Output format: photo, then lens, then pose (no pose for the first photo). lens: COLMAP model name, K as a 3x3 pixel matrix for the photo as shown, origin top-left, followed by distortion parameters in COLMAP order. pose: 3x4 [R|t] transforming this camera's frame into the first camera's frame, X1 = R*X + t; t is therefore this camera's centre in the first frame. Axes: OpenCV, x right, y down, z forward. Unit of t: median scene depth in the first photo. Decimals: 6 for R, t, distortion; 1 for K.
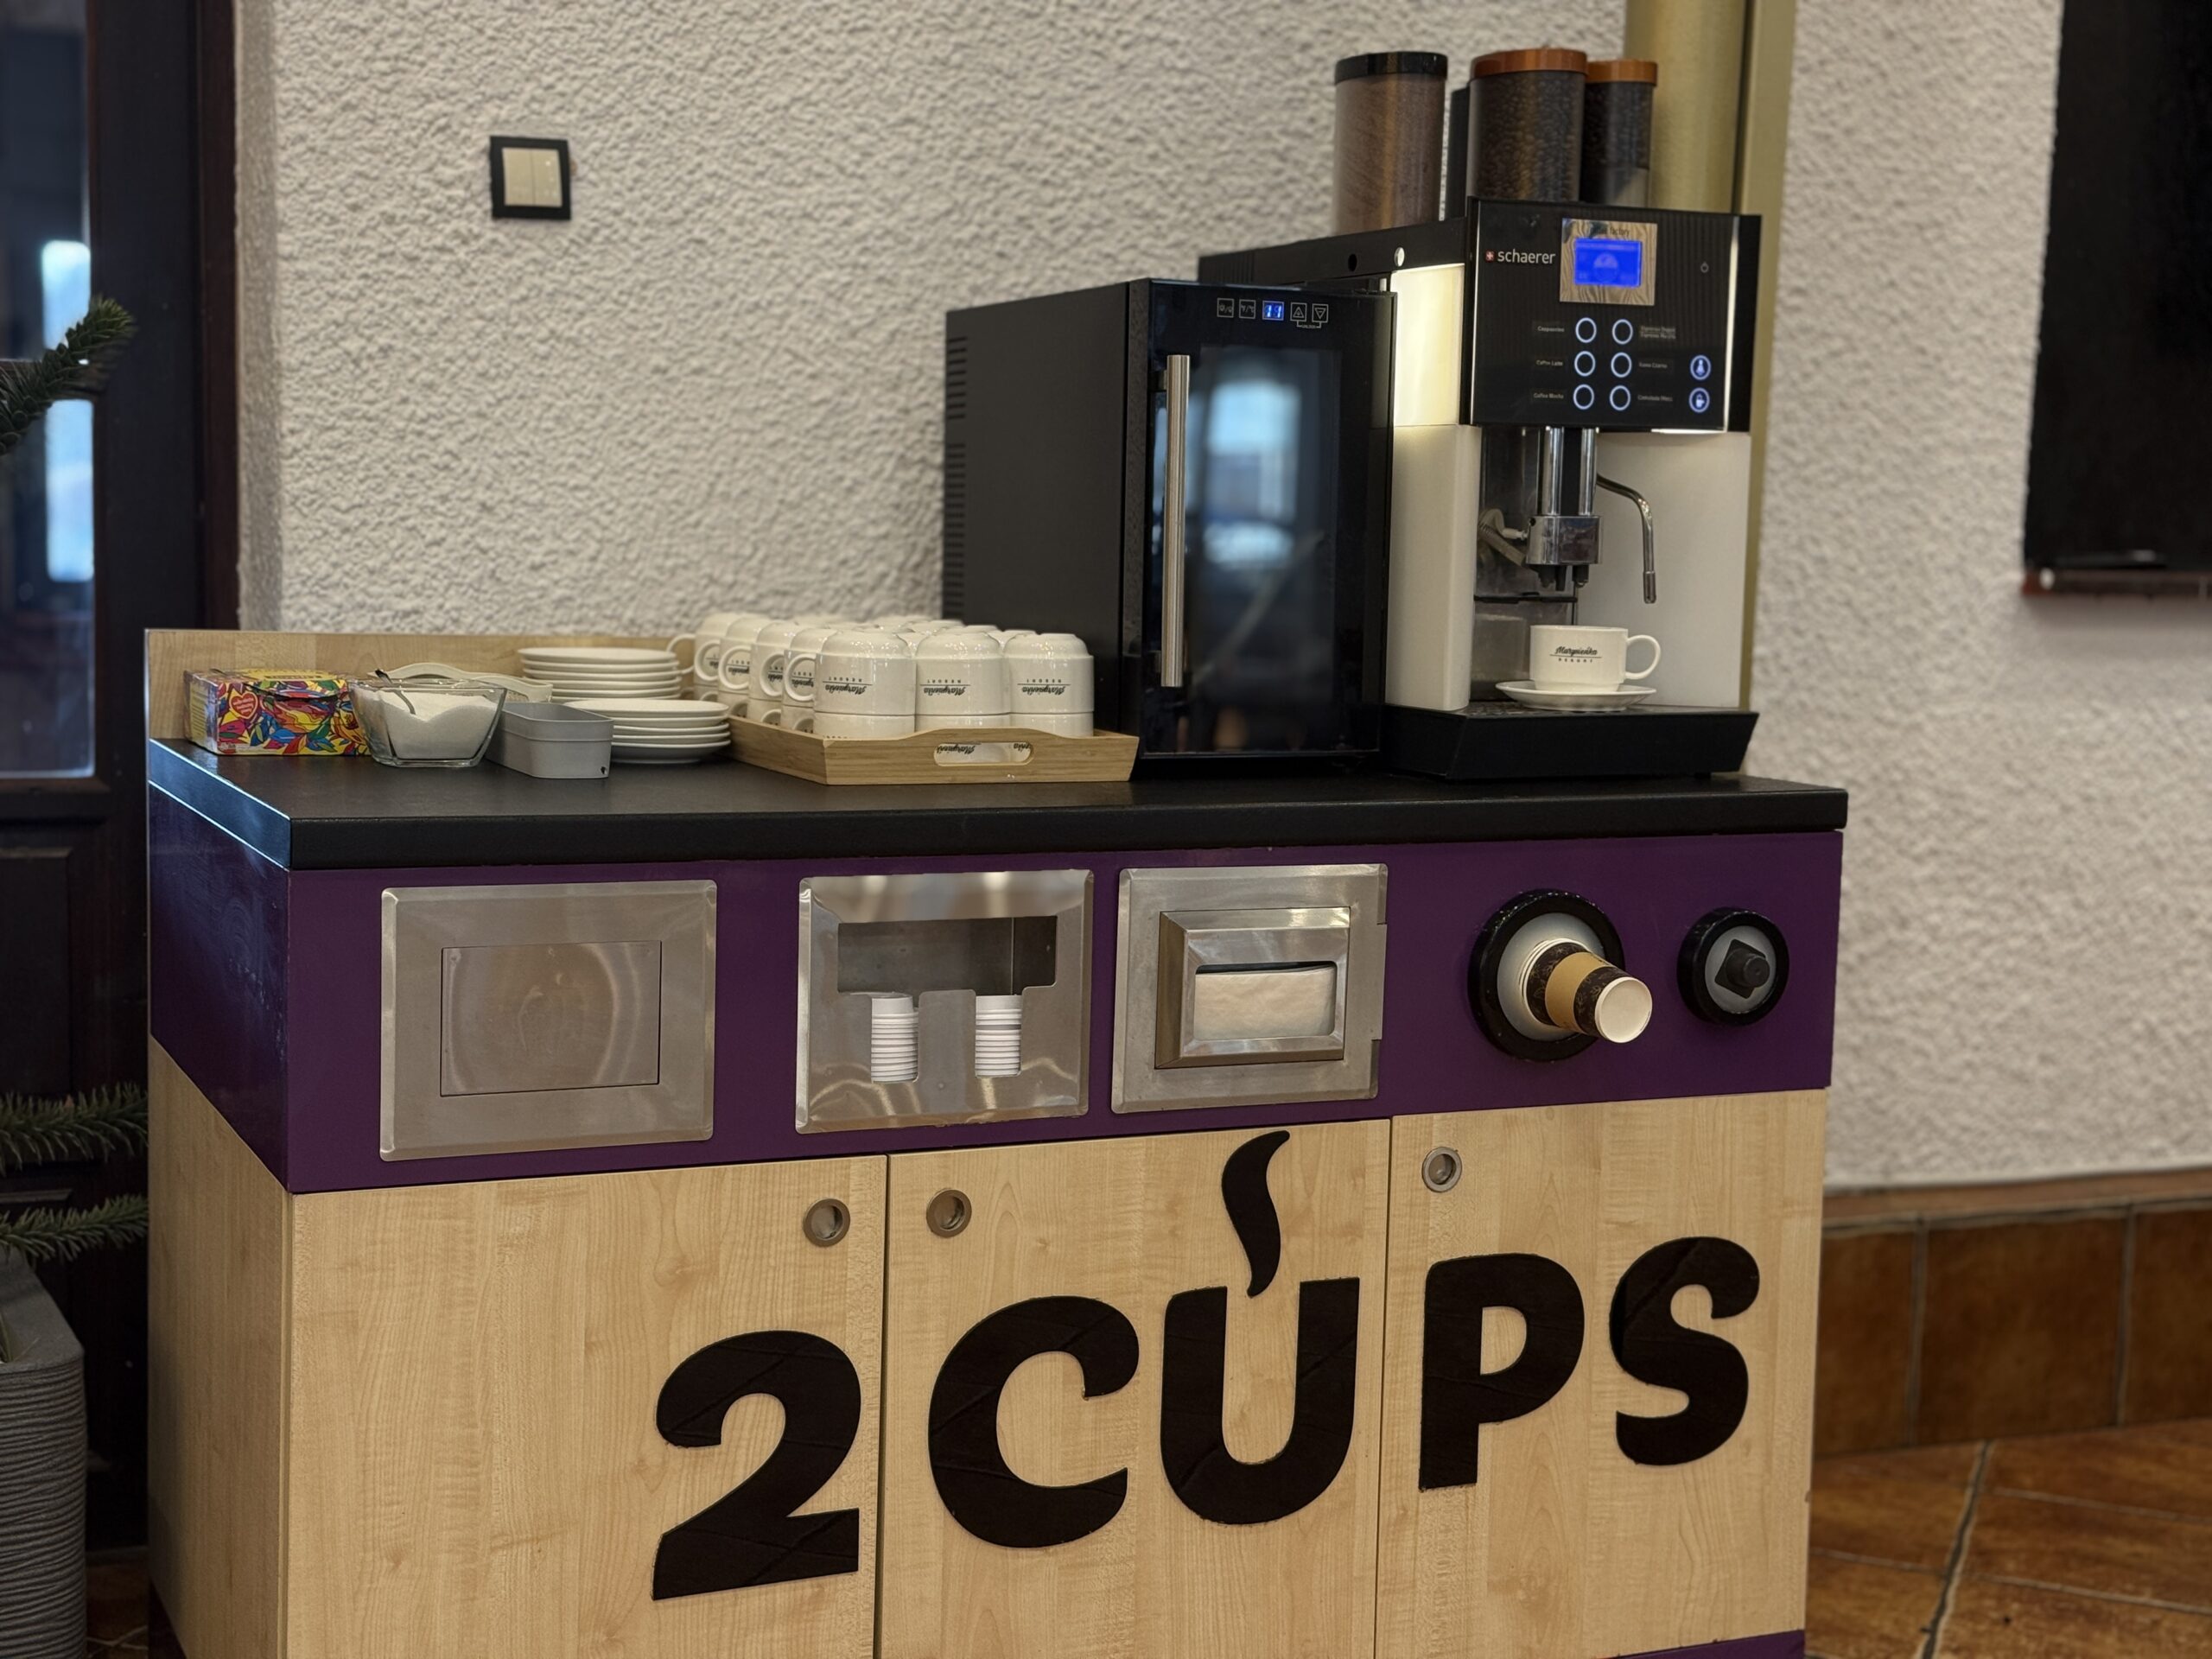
lens RADIAL K [[3087.5, 0, 1108.5], [0, 3087.5, 833.1], [0, 0, 1]] dist [0.125384, 0.000000]
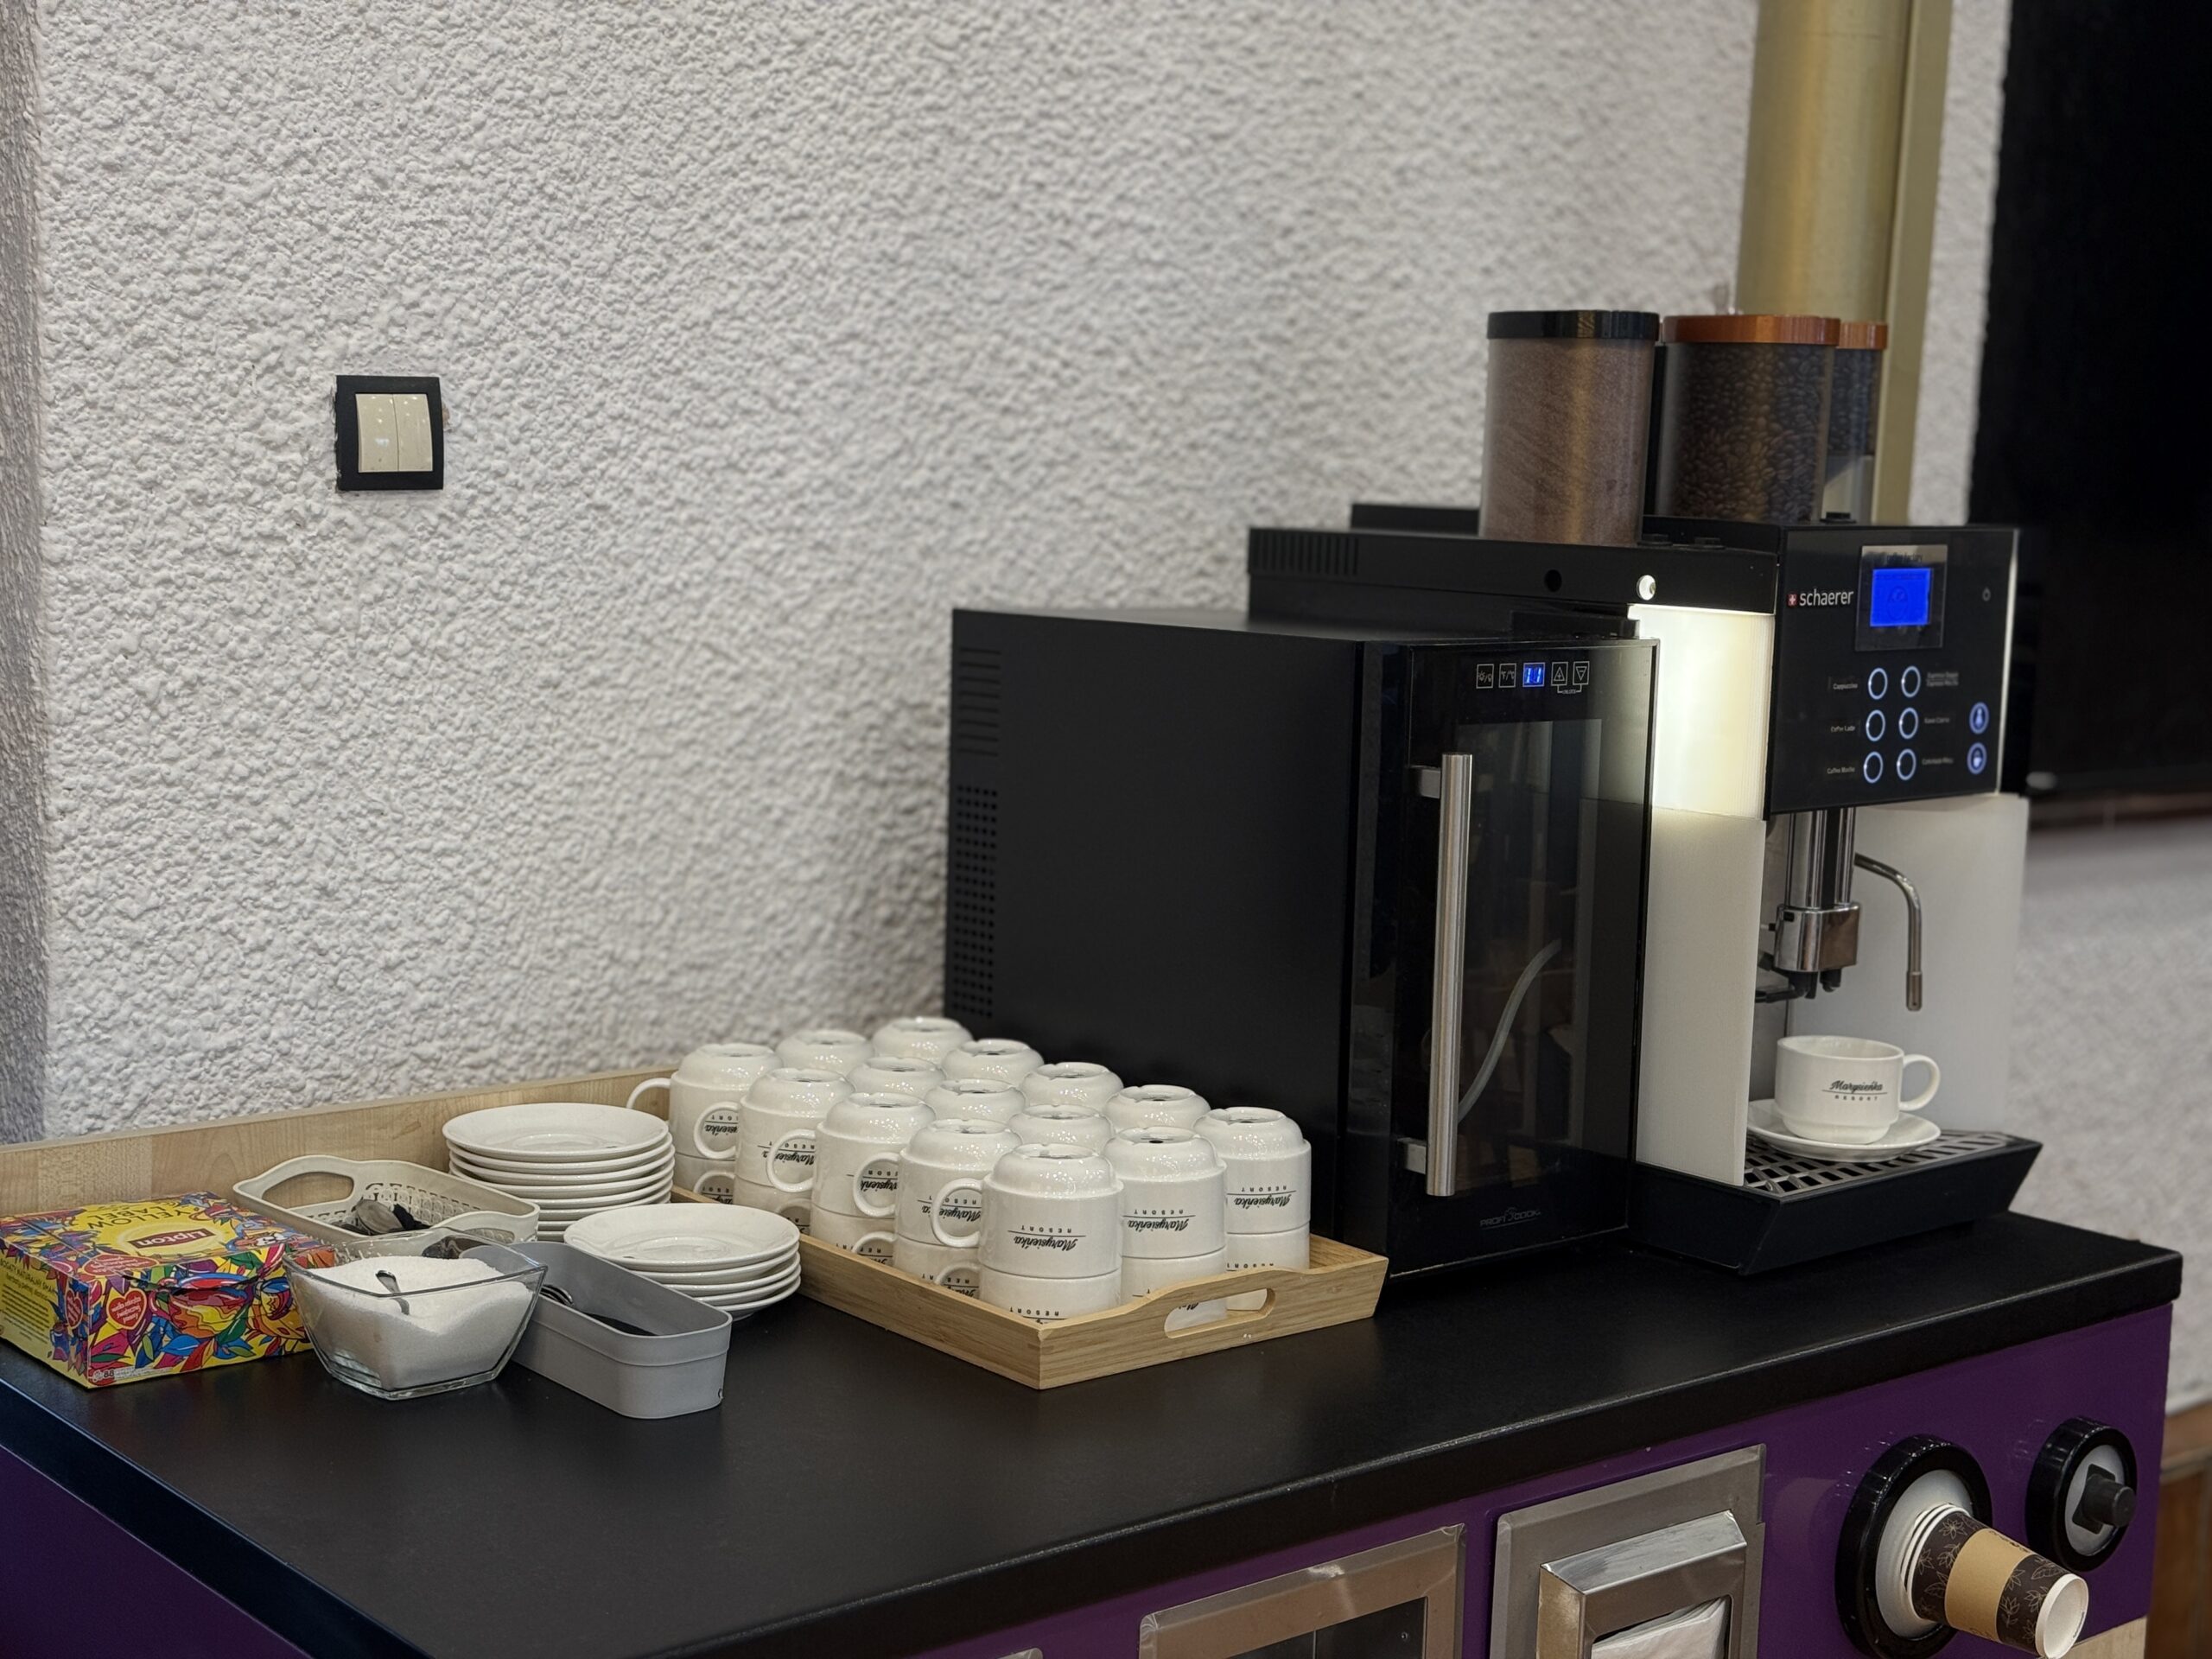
lens RADIAL K [[3087.5, 0, 1106.9], [0, 3087.5, 822.4], [0, 0, 1]] dist [0.125384, 0.000000]
pose [[0.962045, -0.025683, 0.271681, -0.220456], [0.018468, 0.999406, 0.029083, -0.137327], [-0.272267, -0.022962, 0.961948, 0.268153]]
